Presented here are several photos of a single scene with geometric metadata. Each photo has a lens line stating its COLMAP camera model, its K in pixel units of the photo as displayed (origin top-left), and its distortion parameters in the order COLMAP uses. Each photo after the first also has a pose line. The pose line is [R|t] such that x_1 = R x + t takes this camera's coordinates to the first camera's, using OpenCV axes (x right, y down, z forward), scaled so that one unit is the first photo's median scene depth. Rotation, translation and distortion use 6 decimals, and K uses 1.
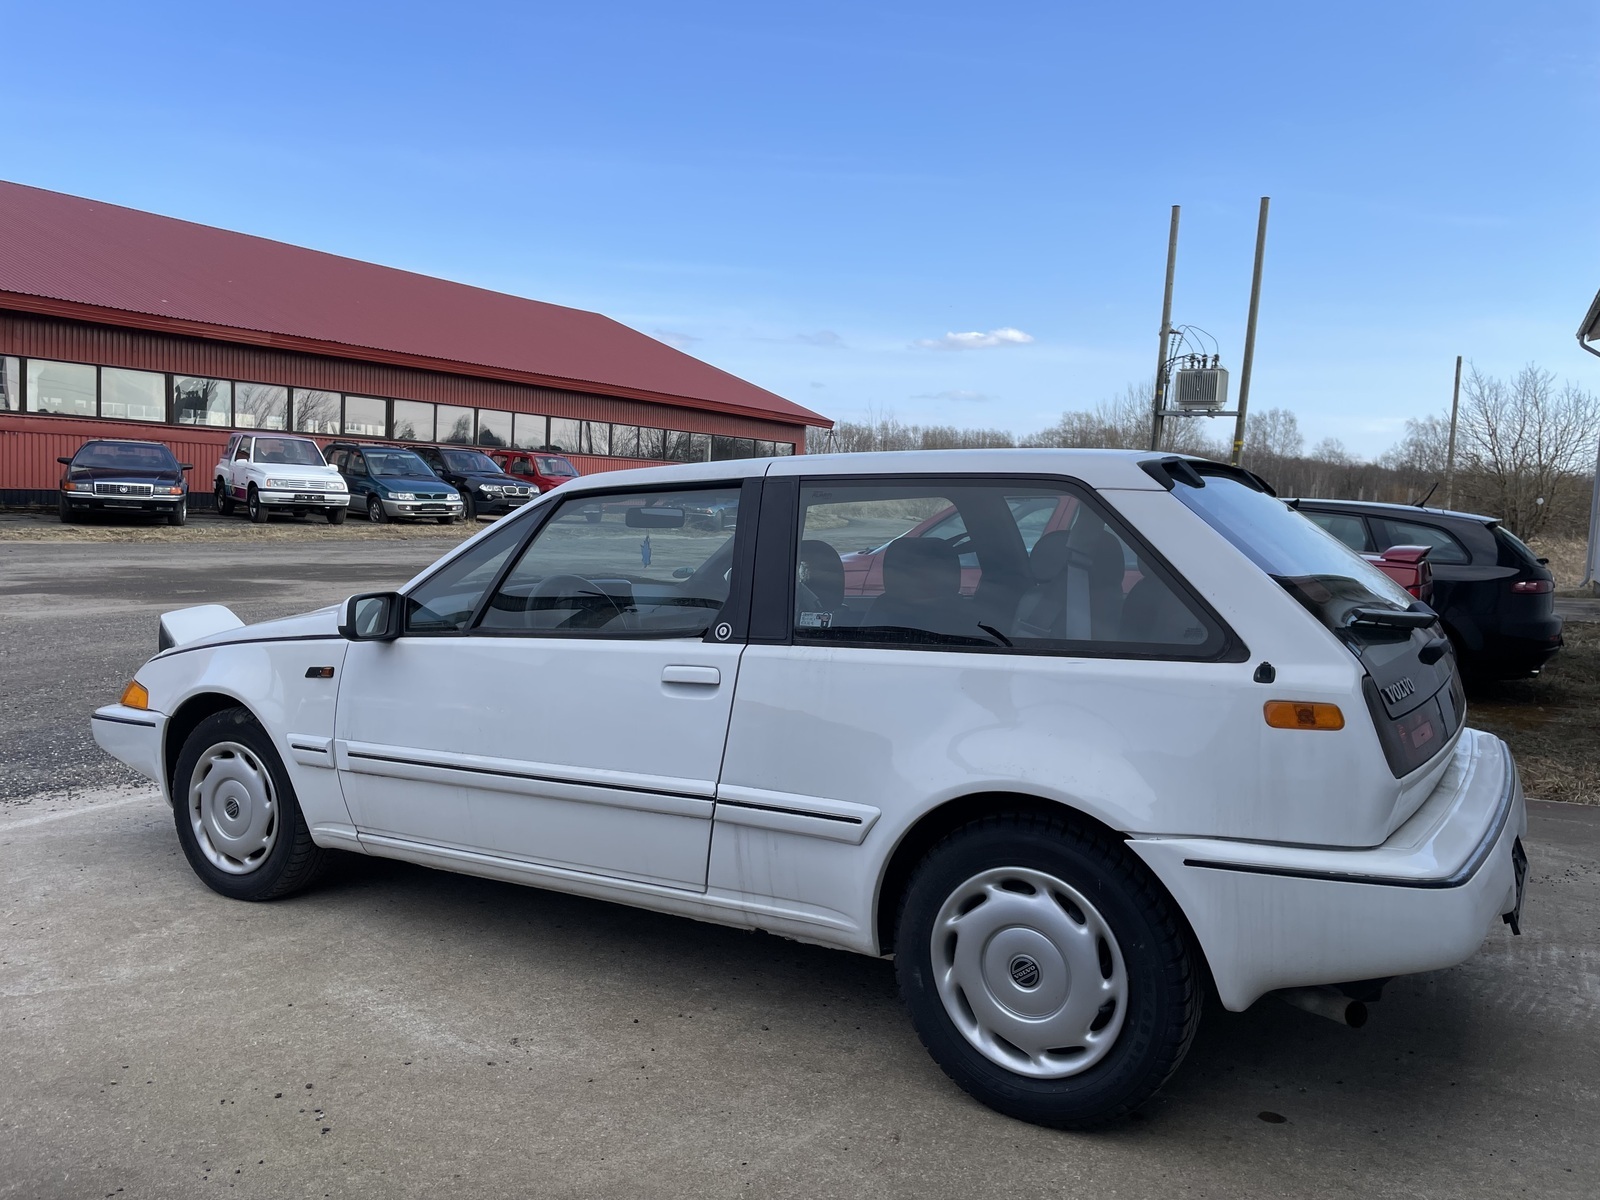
lens RADIAL K [[1217.2, 0, 805.7], [0, 1217.2, 588.0], [0, 0, 1]] dist [0.091954, -0.122519]
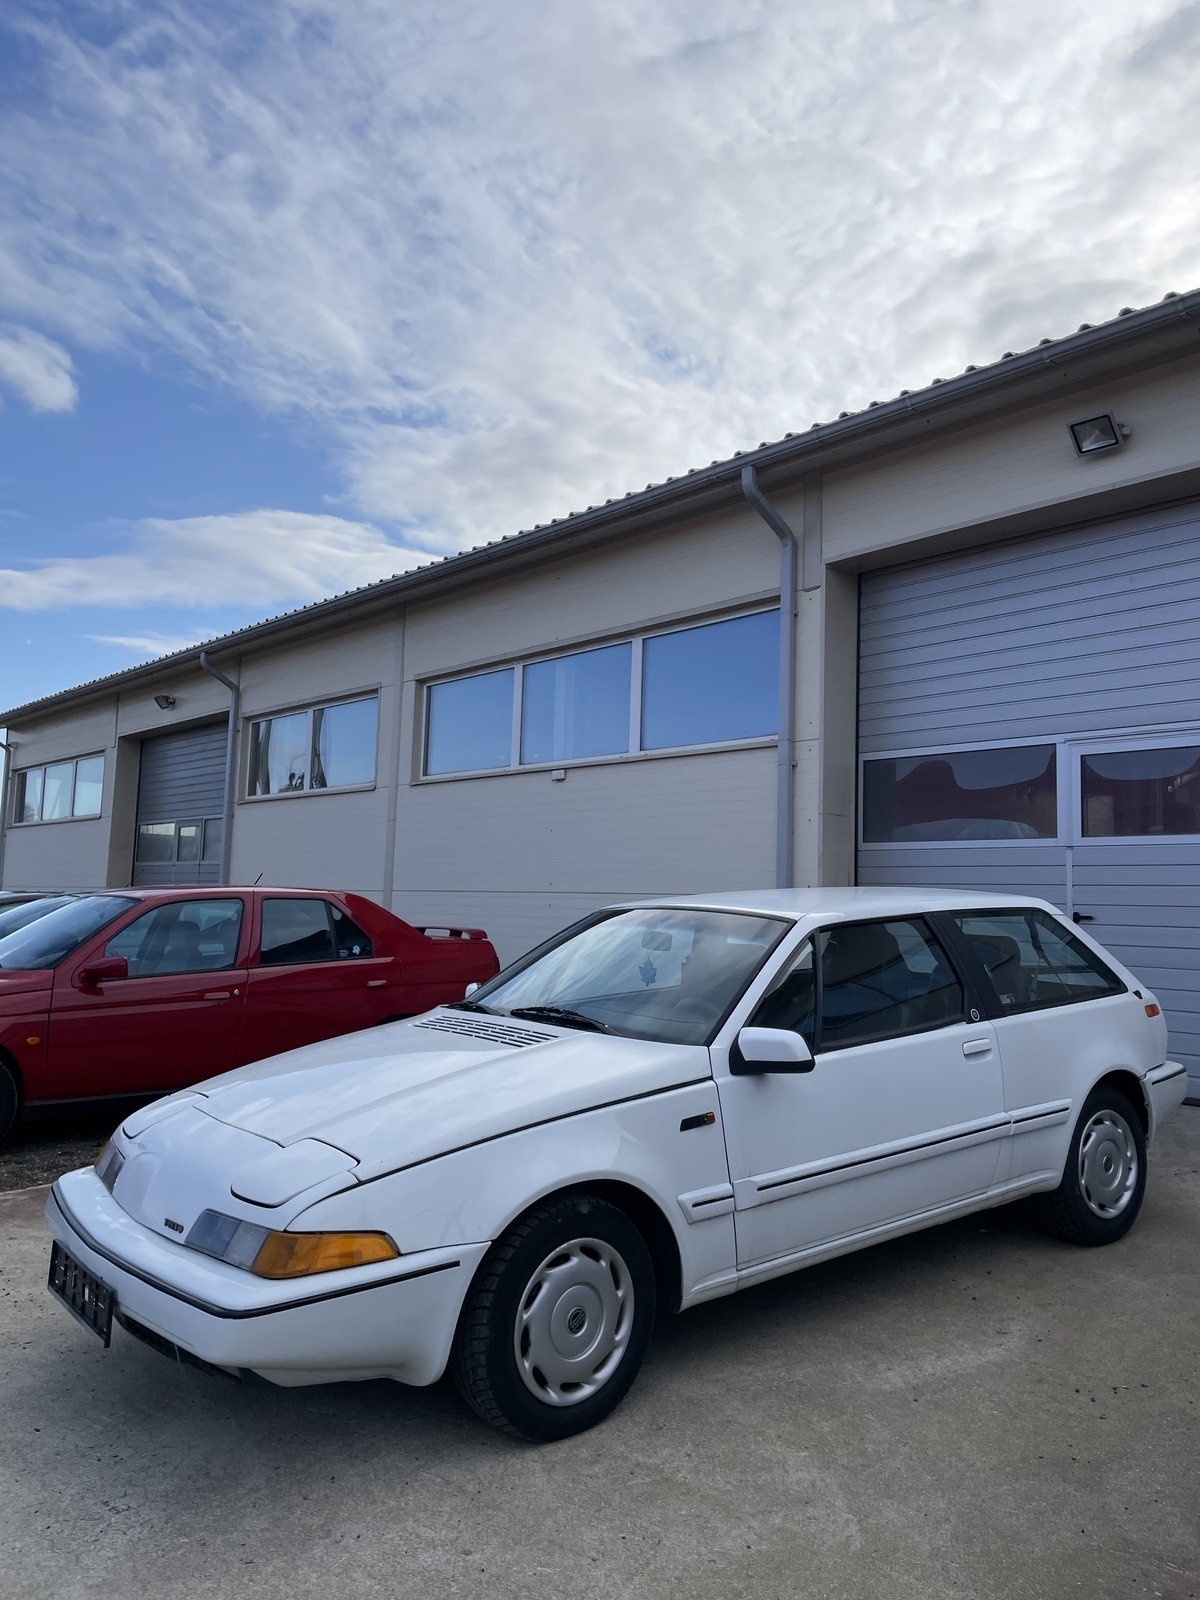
lens RADIAL K [[1217.2, 0, 605.0], [0, 1217.2, 801.4], [0, 0, 1]] dist [0.091954, -0.122519]
pose [[0.340499, 0.042698, 0.939275, -1.538458], [0.068097, 0.995225, -0.069928, -0.141253], [-0.937776, 0.087772, 0.335966, 0.808354]]
